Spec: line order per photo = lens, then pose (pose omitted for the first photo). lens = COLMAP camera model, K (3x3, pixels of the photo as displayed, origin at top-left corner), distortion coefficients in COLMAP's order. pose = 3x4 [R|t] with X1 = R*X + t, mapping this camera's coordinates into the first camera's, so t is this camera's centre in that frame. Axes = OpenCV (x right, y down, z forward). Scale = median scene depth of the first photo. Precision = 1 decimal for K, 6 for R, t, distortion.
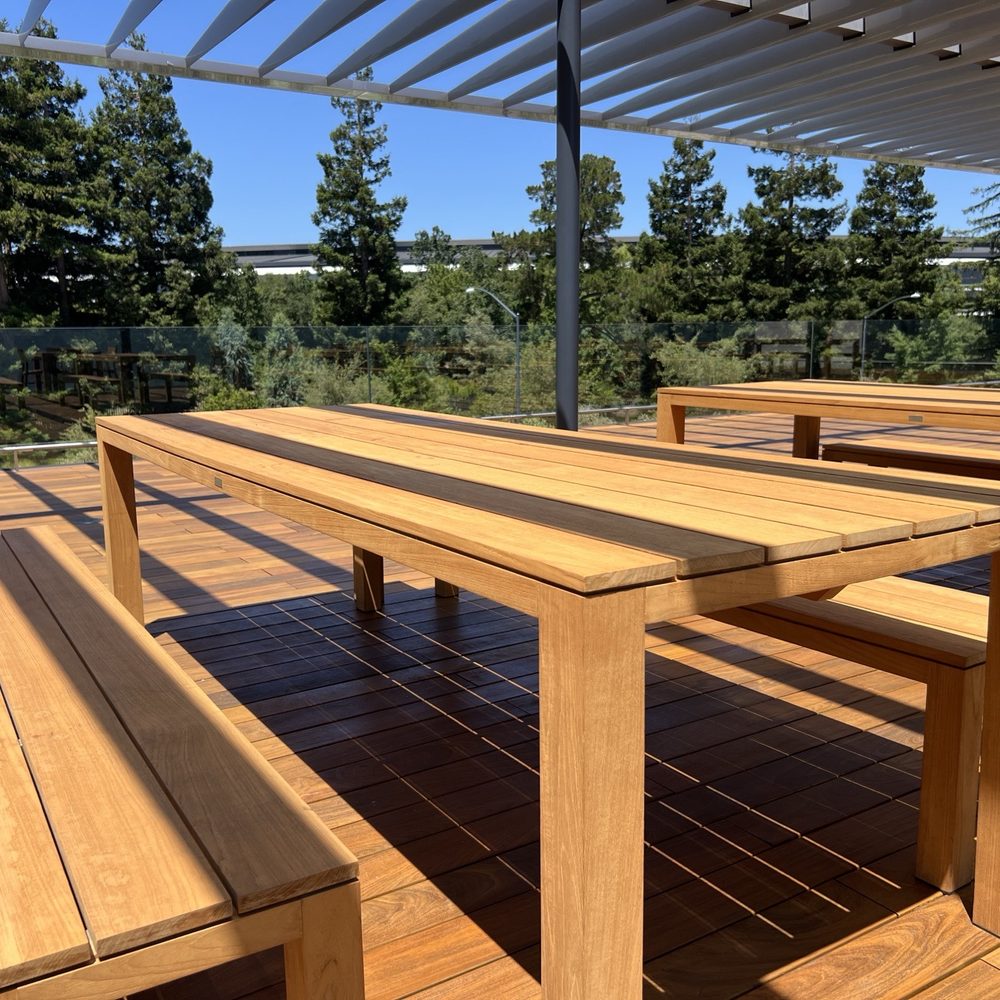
lens RADIAL K [[1016.9, 0, 502.5], [0, 1016.9, 526.2], [0, 0, 1]] dist [0.094905, -0.200531]
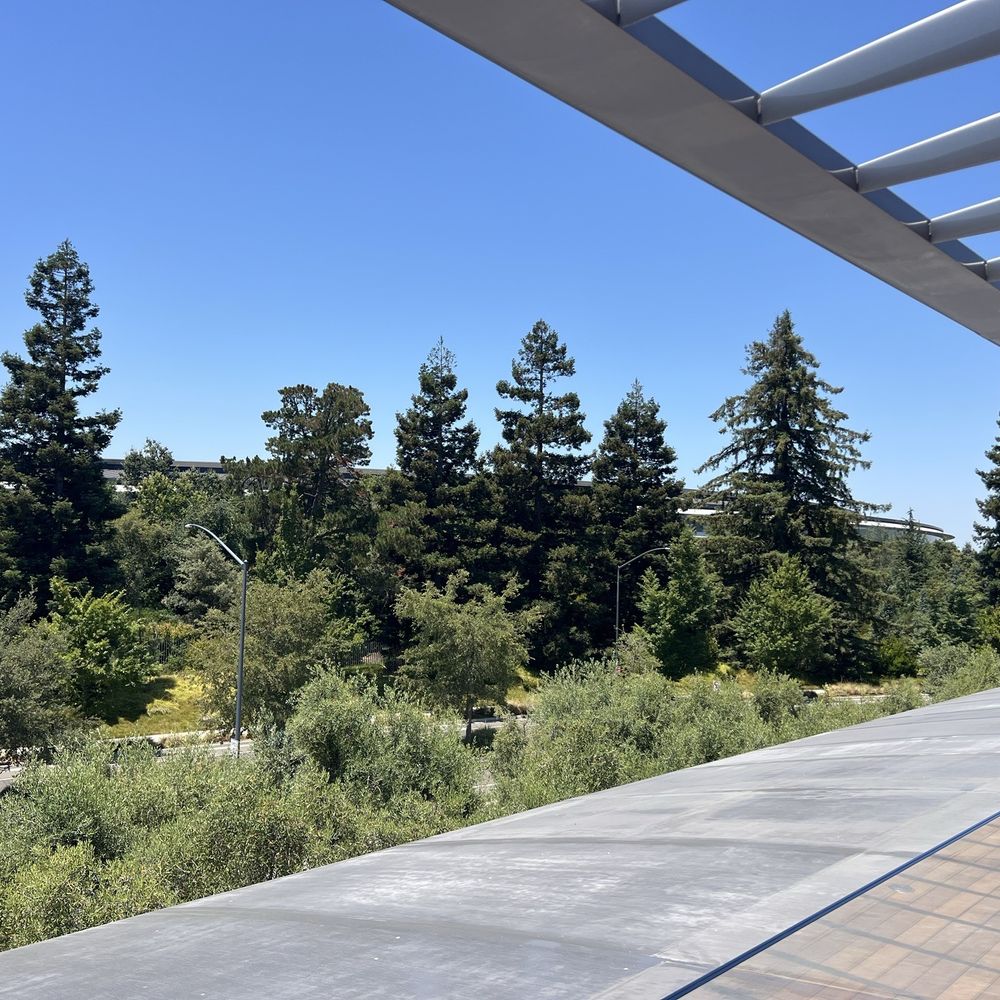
lens RADIAL K [[1016.9, 0, 502.5], [0, 1016.9, 526.2], [0, 0, 1]] dist [0.094905, -0.200531]
pose [[0.966186, 0.044087, 0.254049, 0.002793], [0.011559, 0.976877, -0.213487, -0.036378], [-0.257587, 0.209205, 0.943336, 0.110738]]
